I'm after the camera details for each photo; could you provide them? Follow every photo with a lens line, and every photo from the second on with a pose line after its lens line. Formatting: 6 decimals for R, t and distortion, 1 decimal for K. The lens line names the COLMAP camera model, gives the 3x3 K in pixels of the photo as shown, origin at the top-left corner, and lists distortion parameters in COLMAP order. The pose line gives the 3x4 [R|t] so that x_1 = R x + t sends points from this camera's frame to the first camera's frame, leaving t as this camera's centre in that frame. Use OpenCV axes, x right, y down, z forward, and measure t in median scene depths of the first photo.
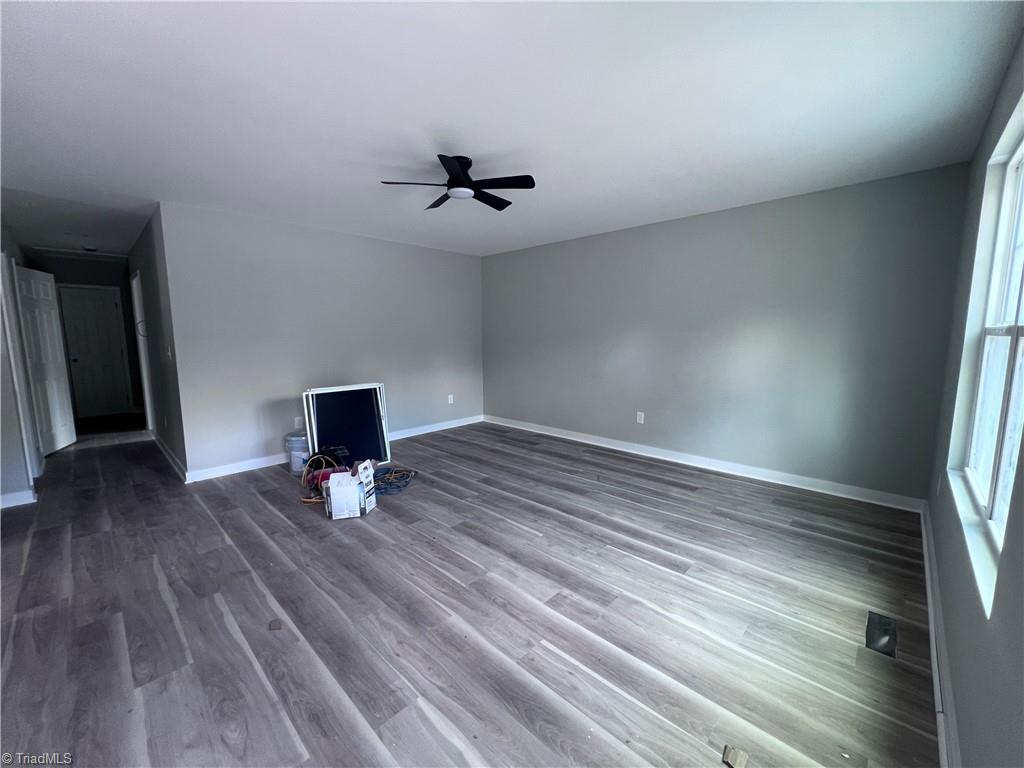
lens RADIAL K [[411.7, 0, 512.0], [0, 411.7, 384.0], [0, 0, 1]] dist [-0.000024, 0.000035]
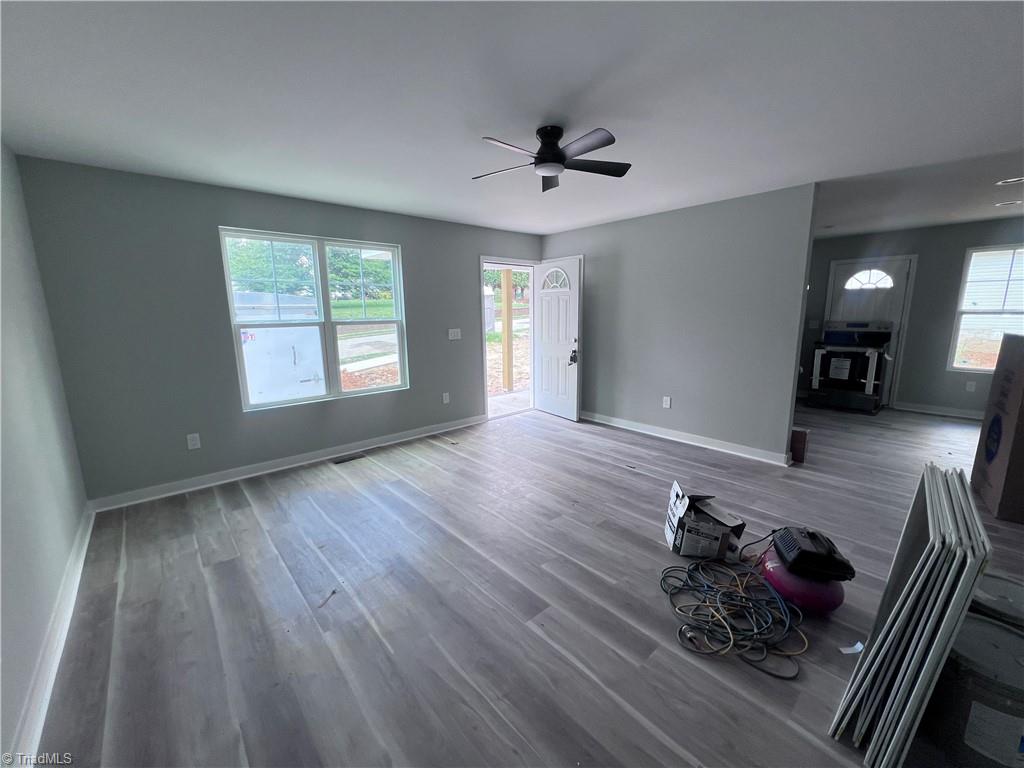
lens RADIAL K [[411.7, 0, 512.0], [0, 411.7, 384.0], [0, 0, 1]] dist [-0.000024, 0.000035]
pose [[-0.996272, 0.000721, 0.086268, -0.115059], [0.026818, 0.953014, 0.301738, -0.282140], [-0.081997, 0.302927, -0.949480, 1.918532]]
